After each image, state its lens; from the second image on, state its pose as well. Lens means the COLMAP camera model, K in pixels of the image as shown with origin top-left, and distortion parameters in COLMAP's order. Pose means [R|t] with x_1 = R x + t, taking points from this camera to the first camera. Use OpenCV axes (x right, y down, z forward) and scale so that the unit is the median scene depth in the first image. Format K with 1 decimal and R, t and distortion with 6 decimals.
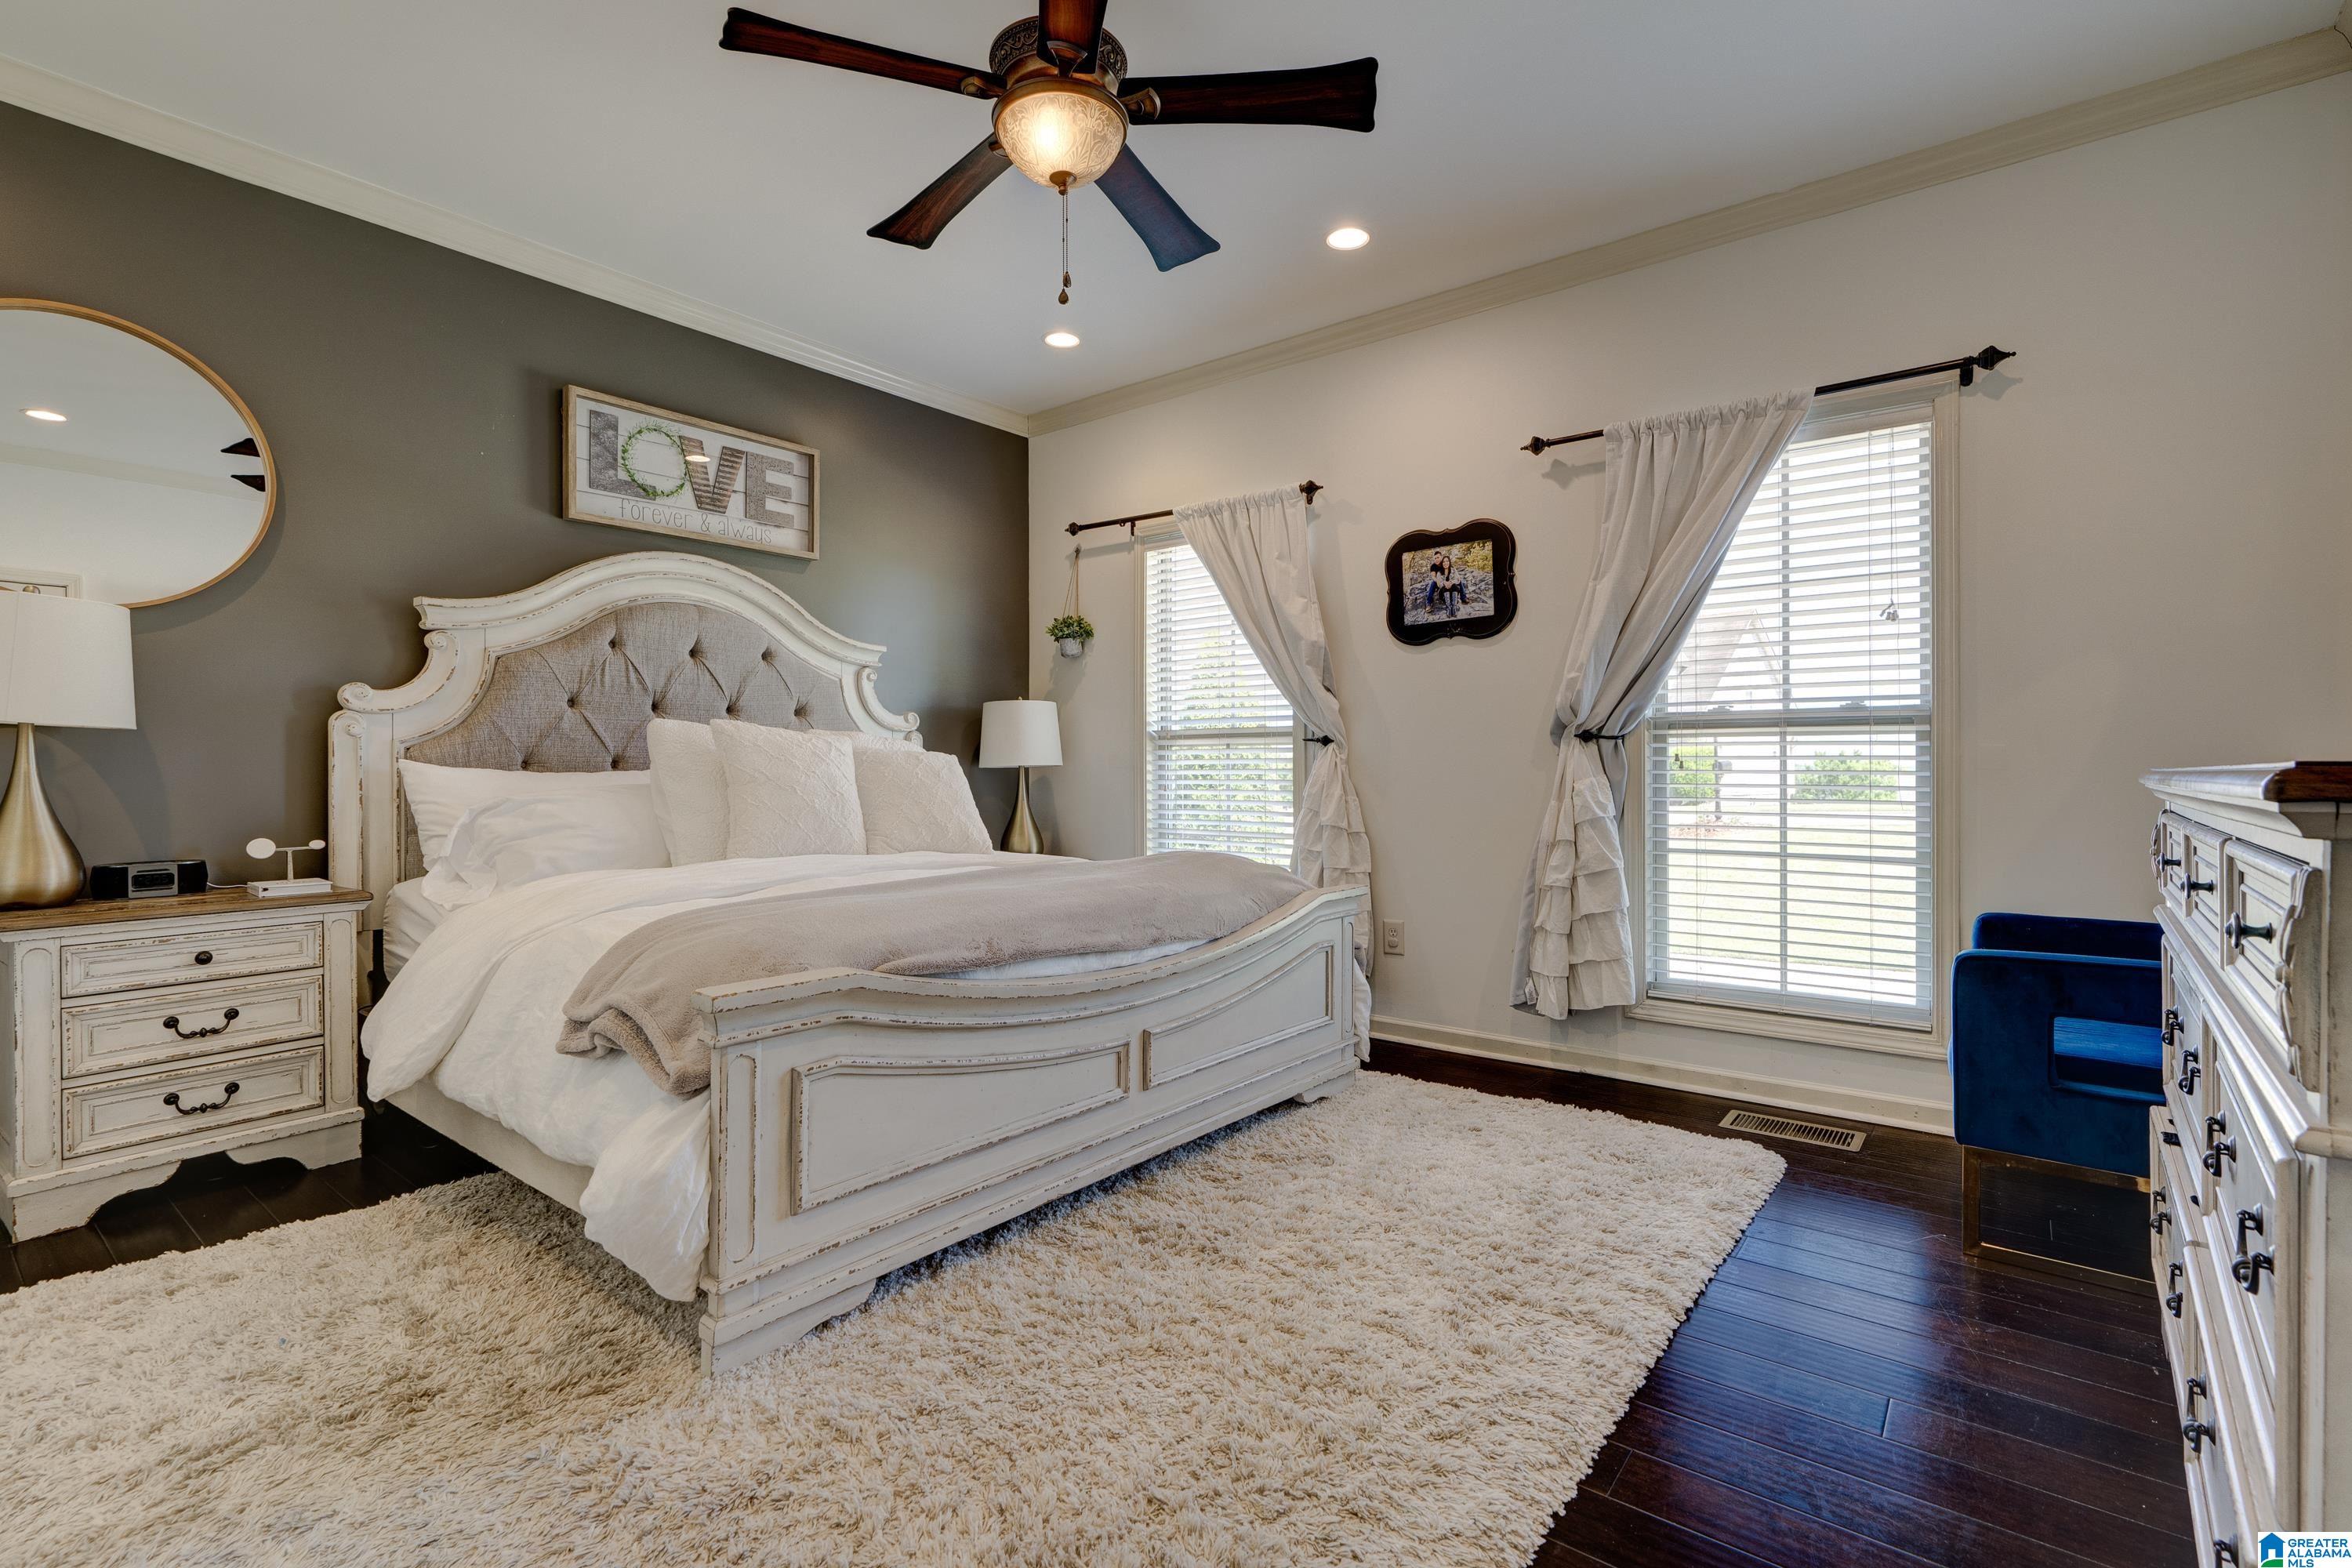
lens RADIAL K [[1078.3, 0, 1174.8], [0, 1078.3, 776.9], [0, 0, 1]] dist [-0.004335, 0.002713]
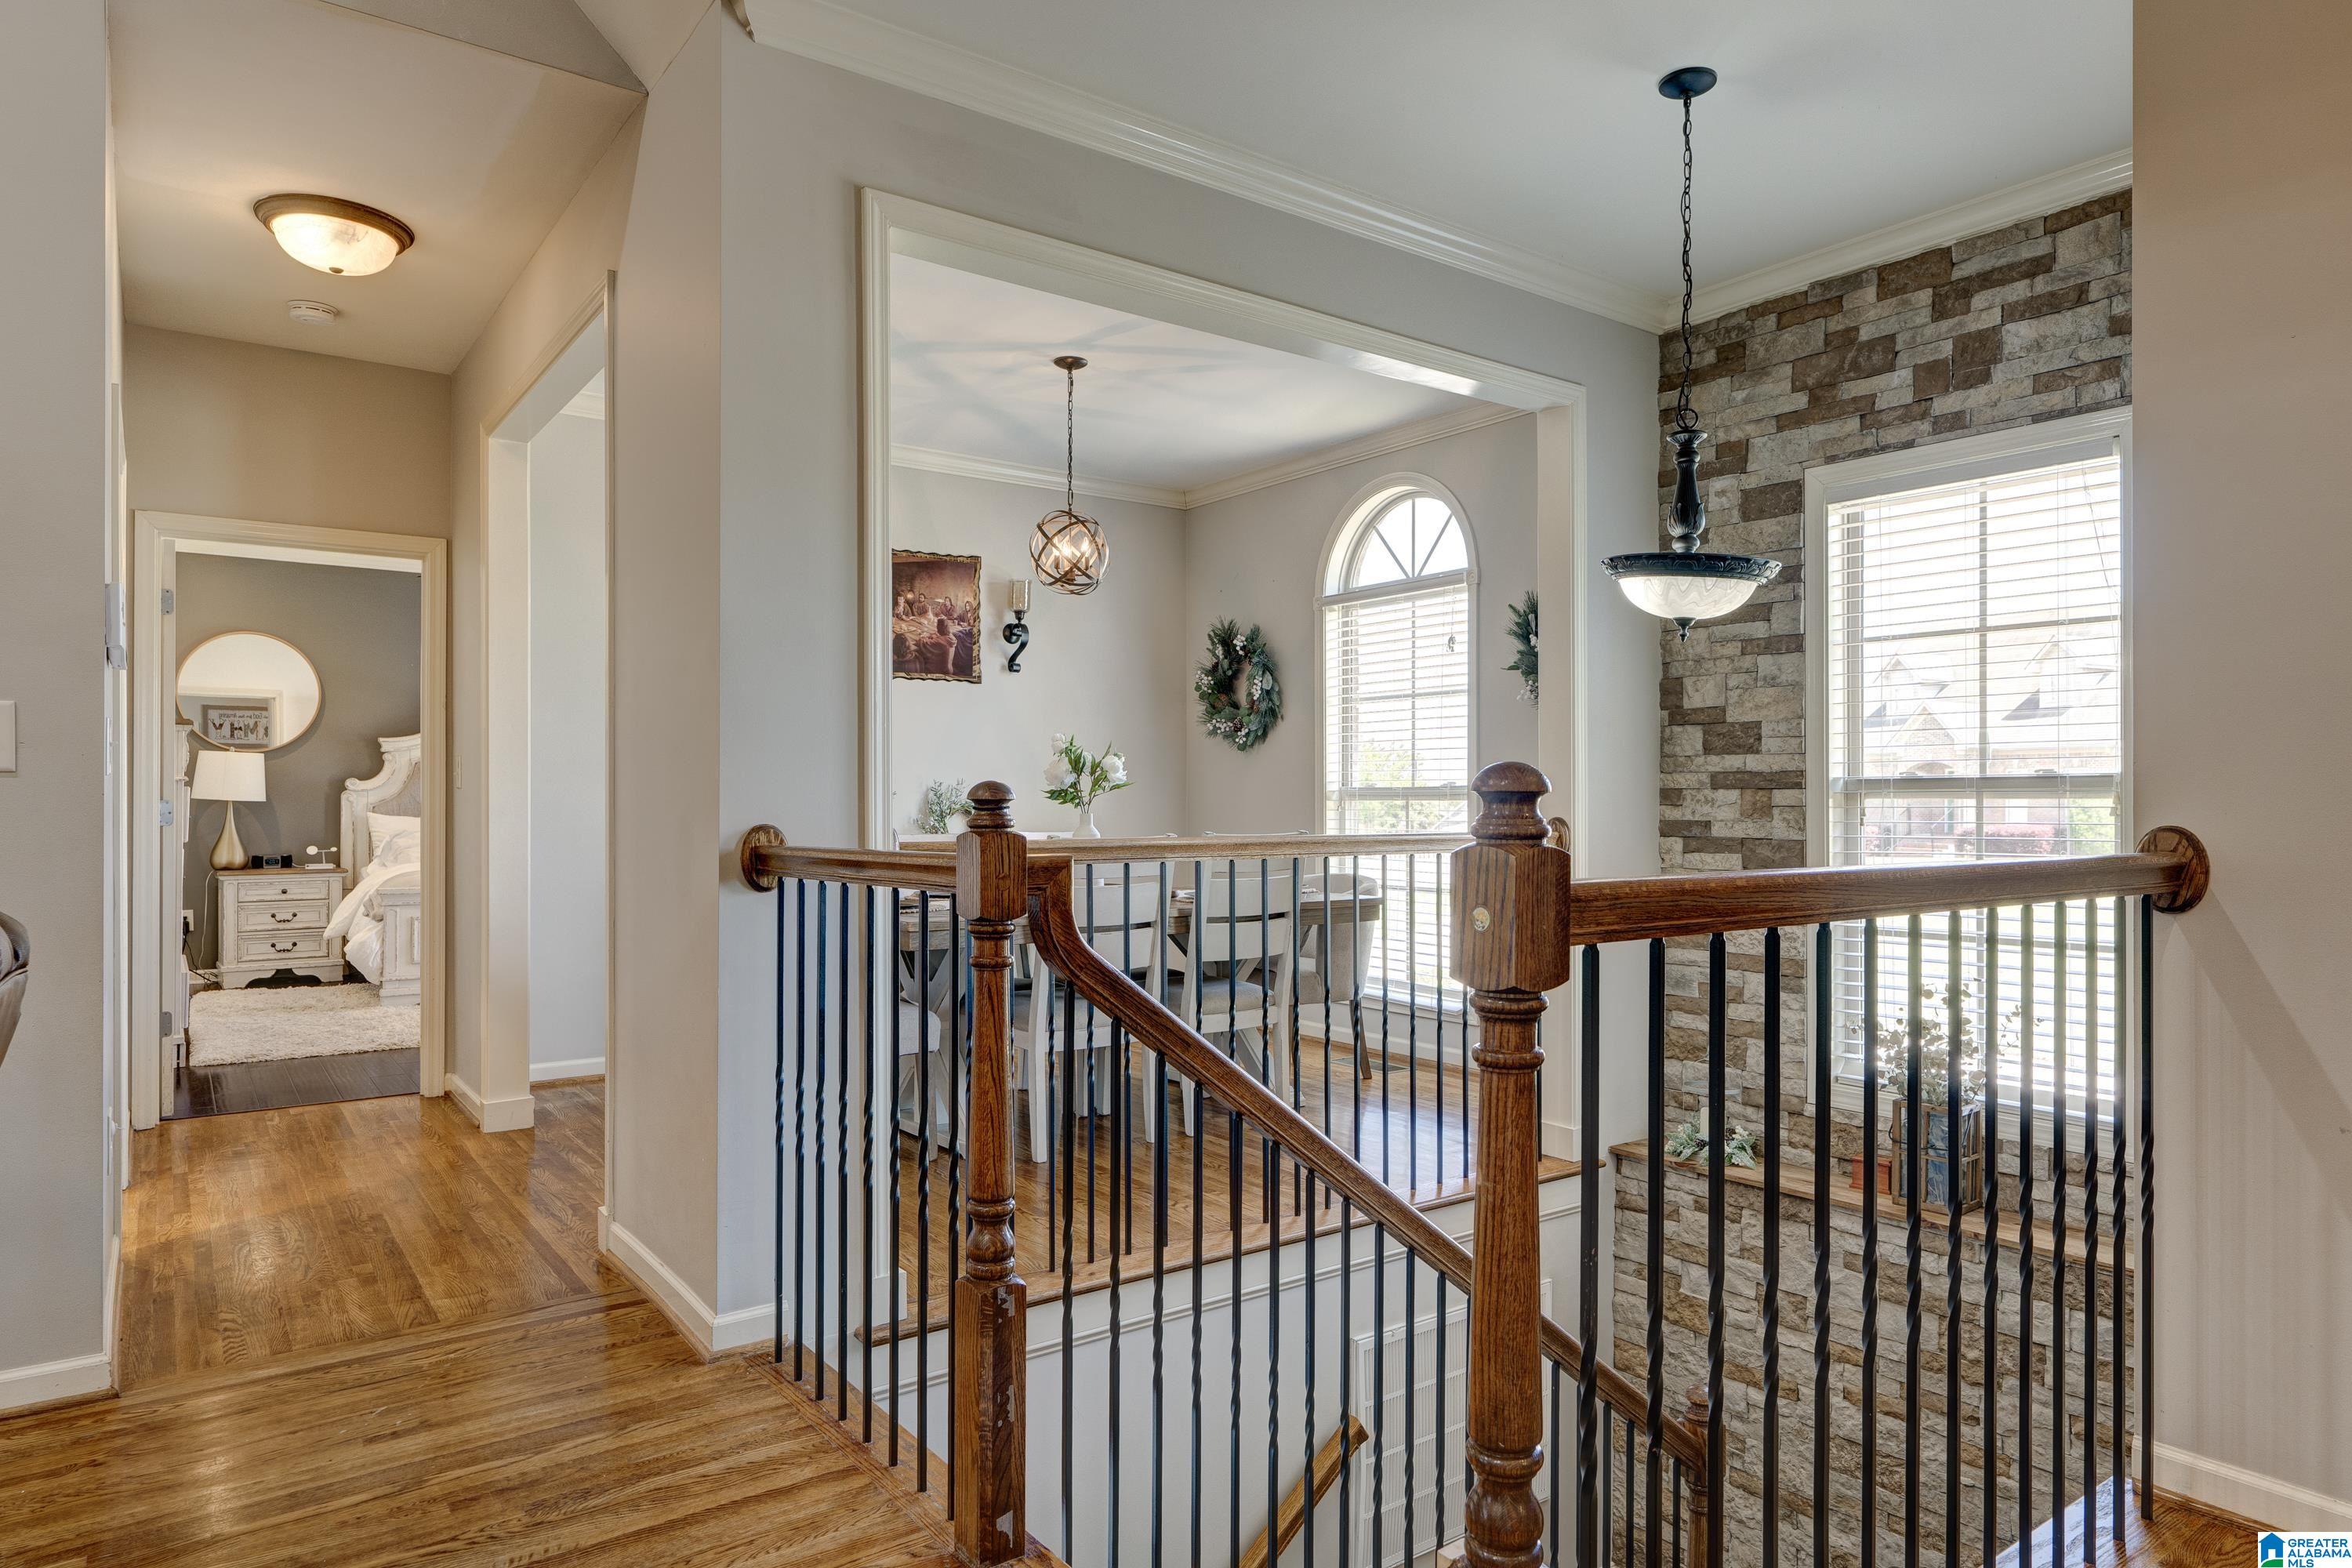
lens RADIAL K [[1387.5, 0, 1179.4], [0, 1387.5, 799.3], [0, 0, 1]] dist [-0.003960, -0.002173]
pose [[0.965880, 0.001544, -0.258987, 1.628042], [-0.003576, 0.999966, -0.007376, -0.027239], [0.258967, 0.008050, 0.965853, -1.323444]]
